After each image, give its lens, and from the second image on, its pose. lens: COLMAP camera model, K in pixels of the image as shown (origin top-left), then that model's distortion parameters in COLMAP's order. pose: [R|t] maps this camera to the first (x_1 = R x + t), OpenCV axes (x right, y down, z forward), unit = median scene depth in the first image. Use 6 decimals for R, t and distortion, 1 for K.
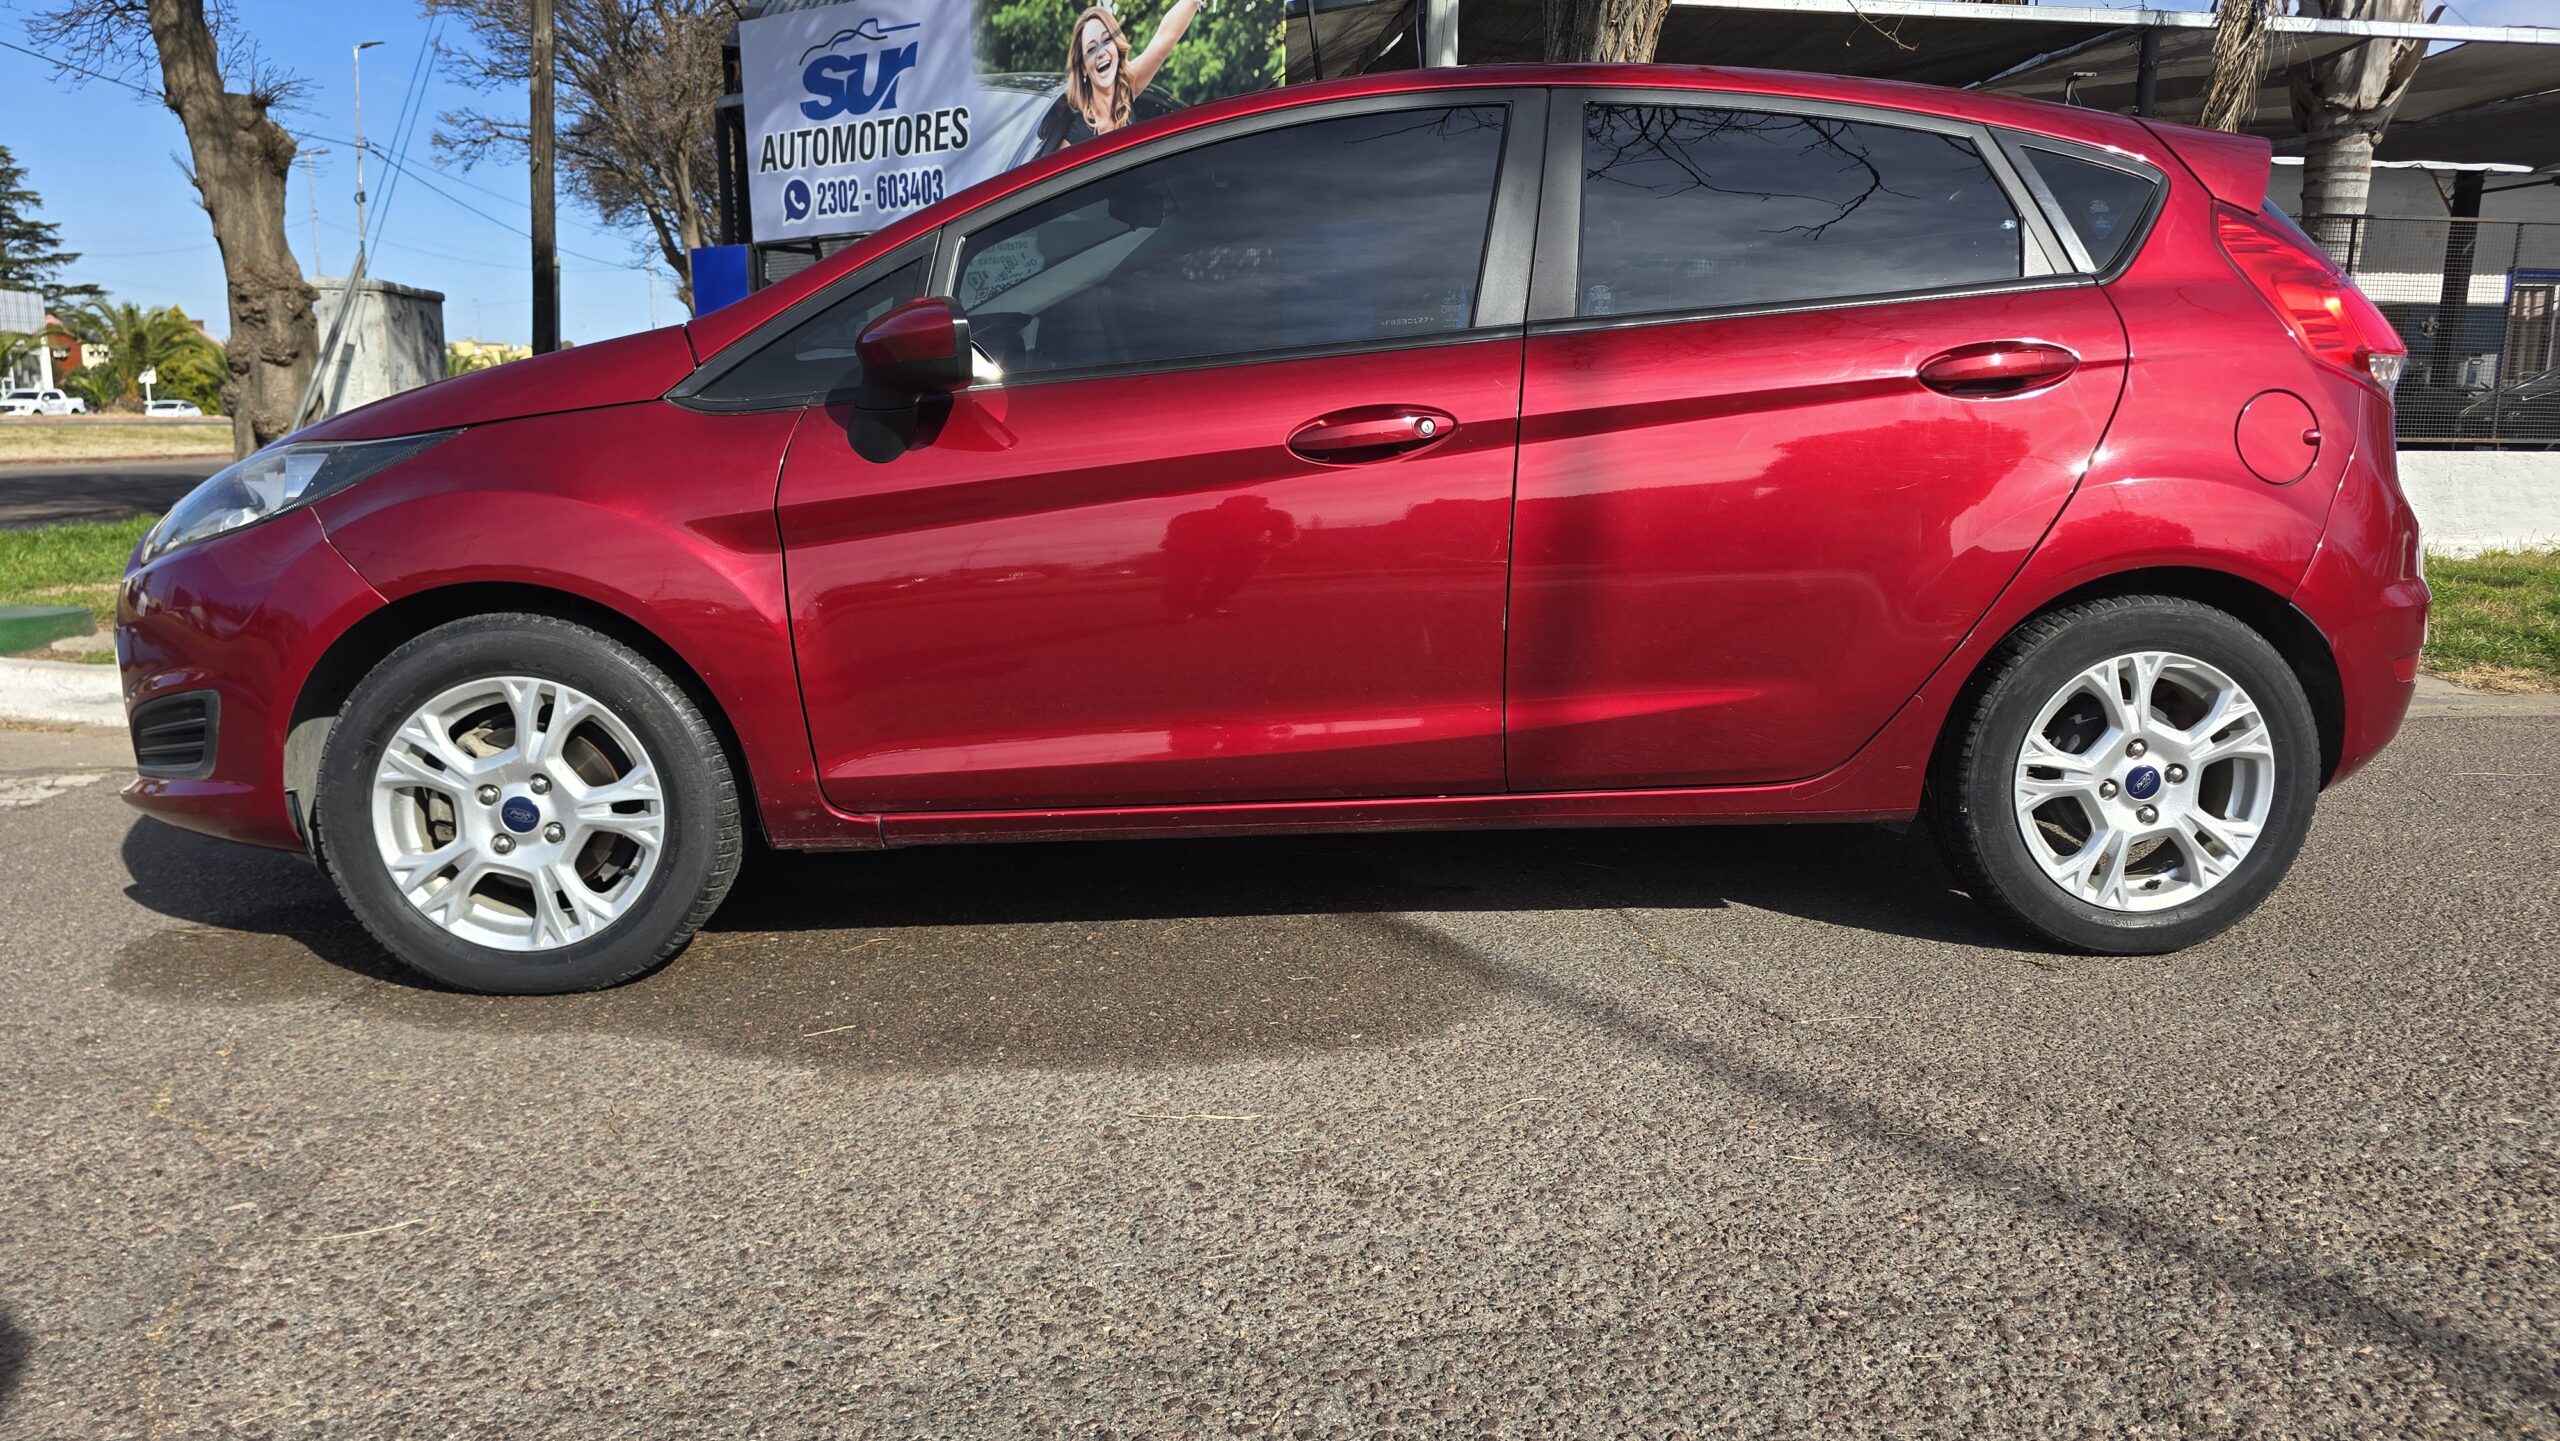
lens RADIAL K [[1713.0, 0, 1255.3], [0, 1713.0, 698.1], [0, 0, 1]] dist [0.057455, -0.049676]
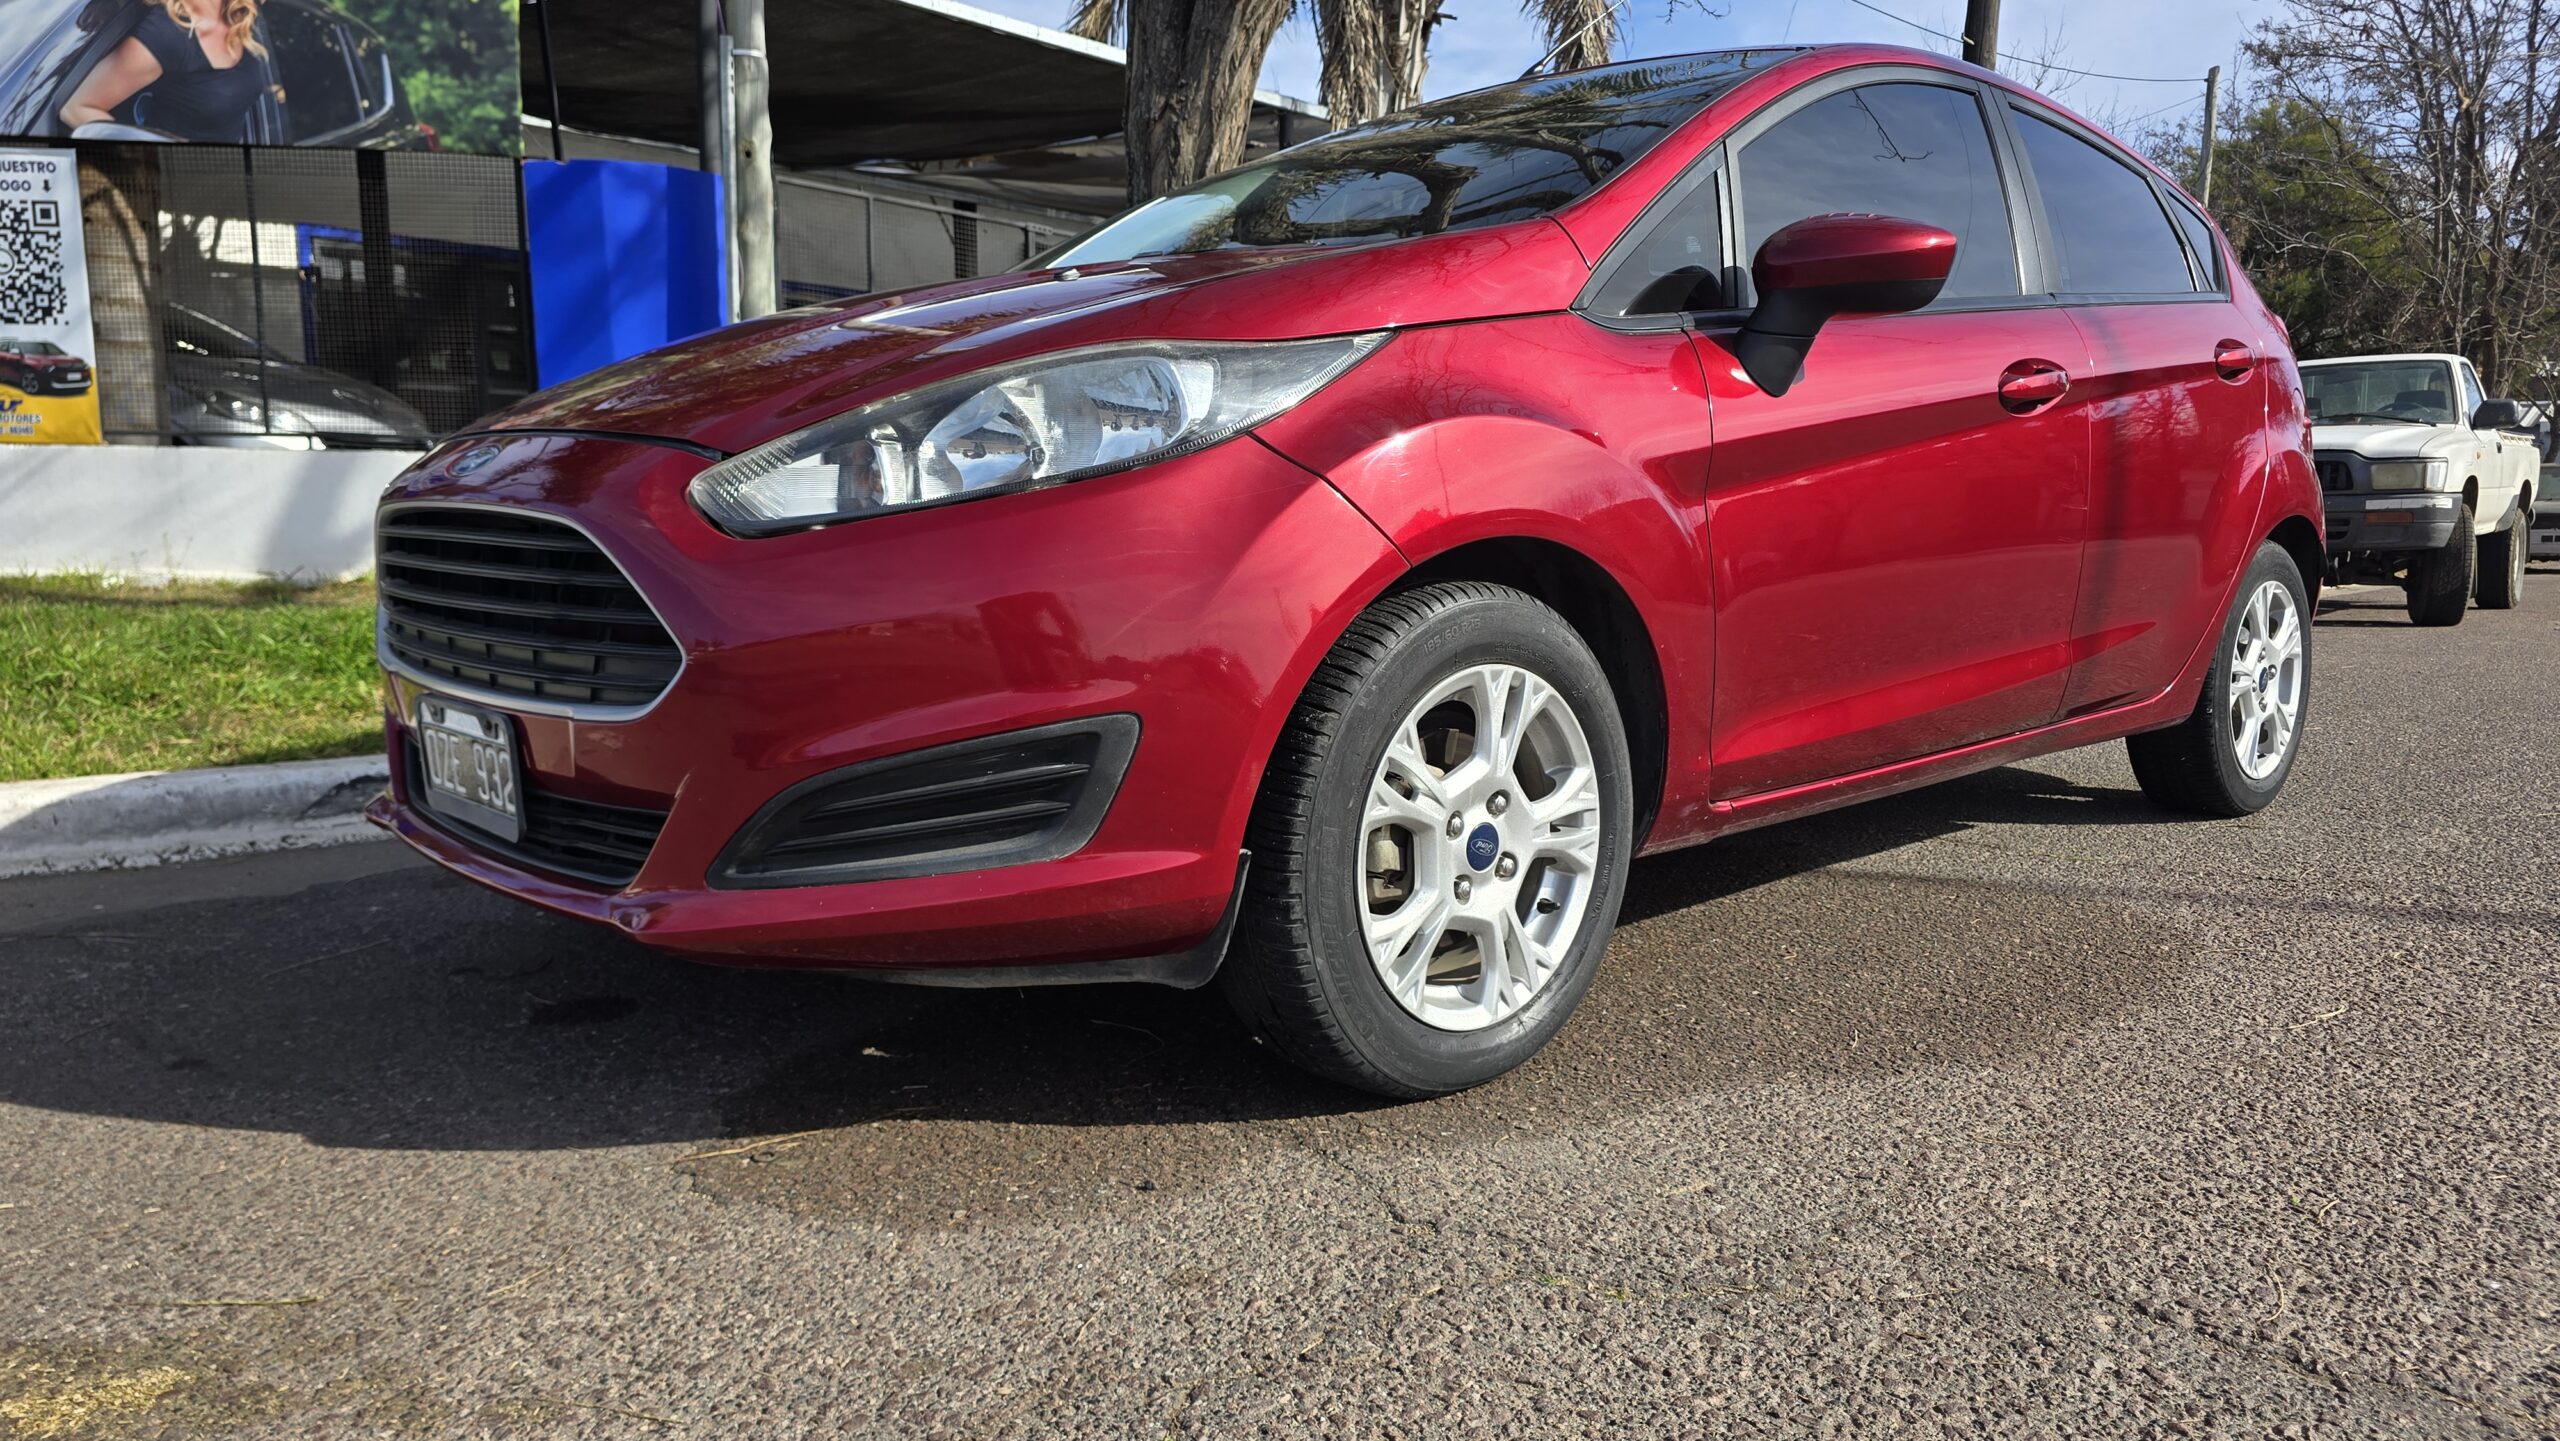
lens RADIAL K [[1733.1, 0, 1322.4], [0, 1733.1, 754.6], [0, 0, 1]] dist [0.025196, -0.016759]
pose [[0.760097, -0.090654, 0.643455, -0.907905], [0.088070, 0.995456, 0.036212, -0.006342], [-0.643814, 0.029145, 0.764627, 0.436021]]
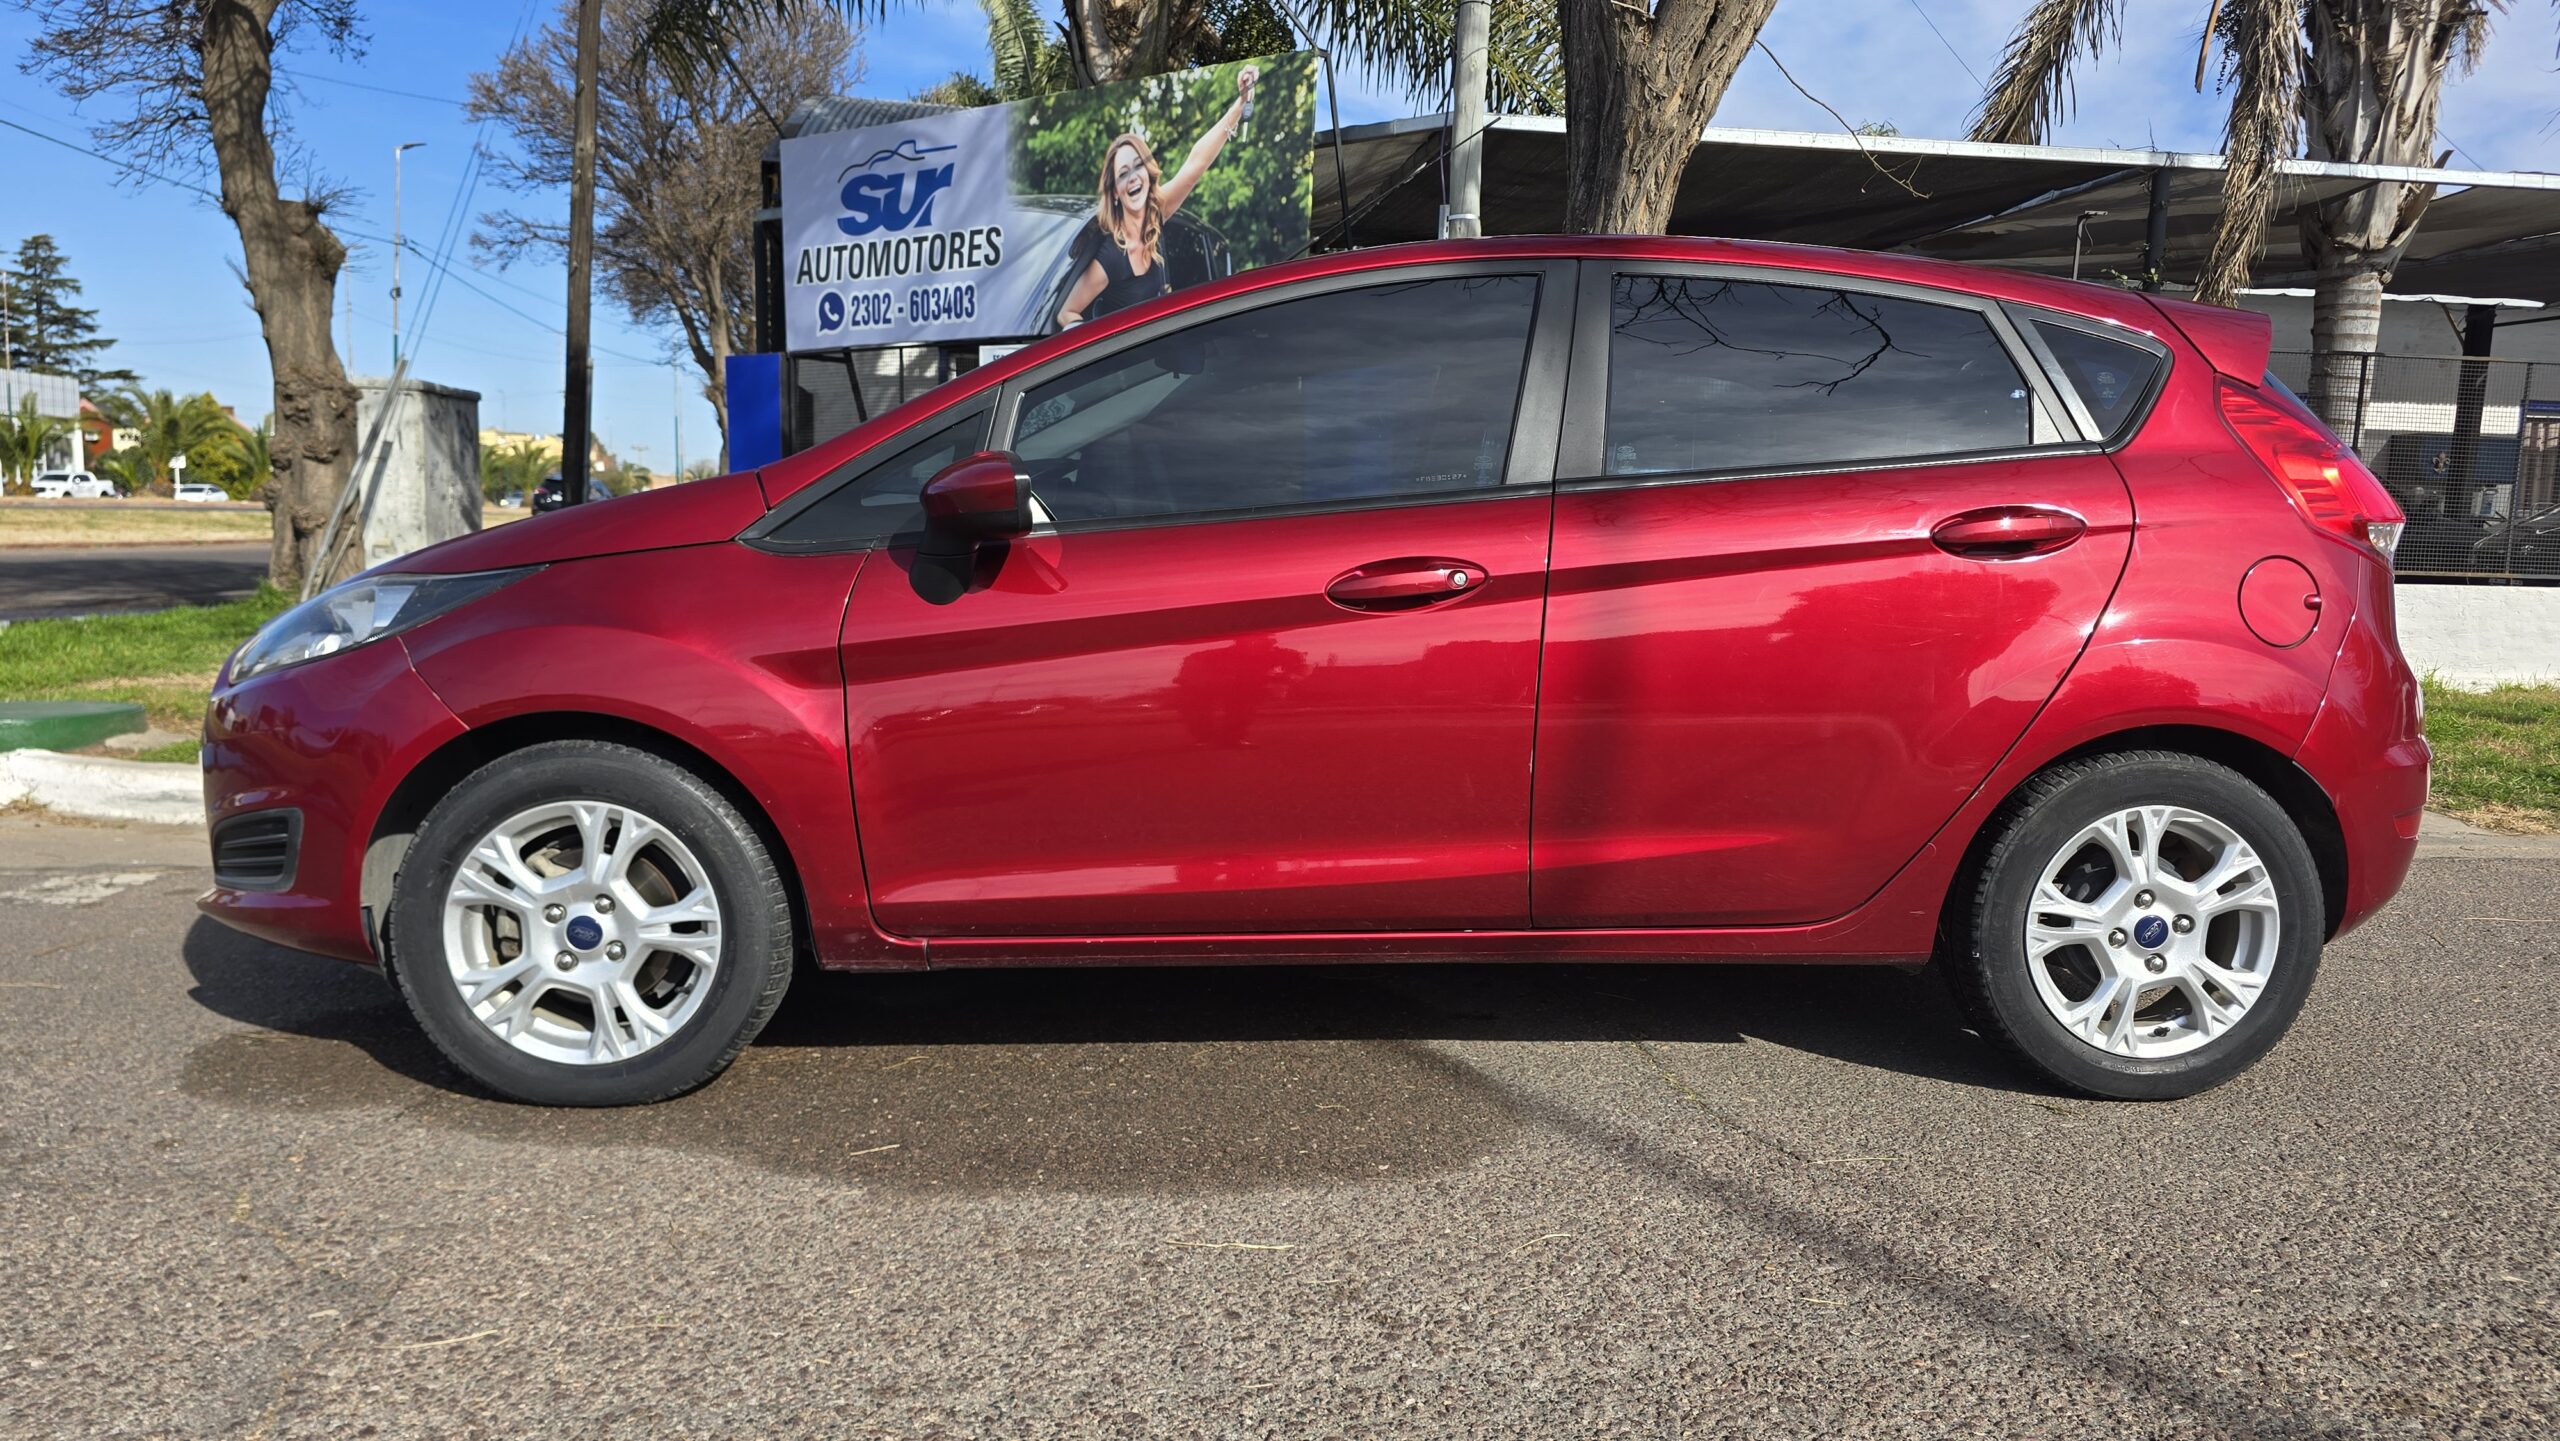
lens RADIAL K [[1713.0, 0, 1244.9], [0, 1713.0, 725.4], [0, 0, 1]] dist [0.057455, -0.049676]
pose [[0.999747, 0.019228, -0.011705, -0.015722], [-0.019713, 0.998885, -0.042890, -0.019591], [0.010867, 0.043110, 0.999011, -0.039598]]
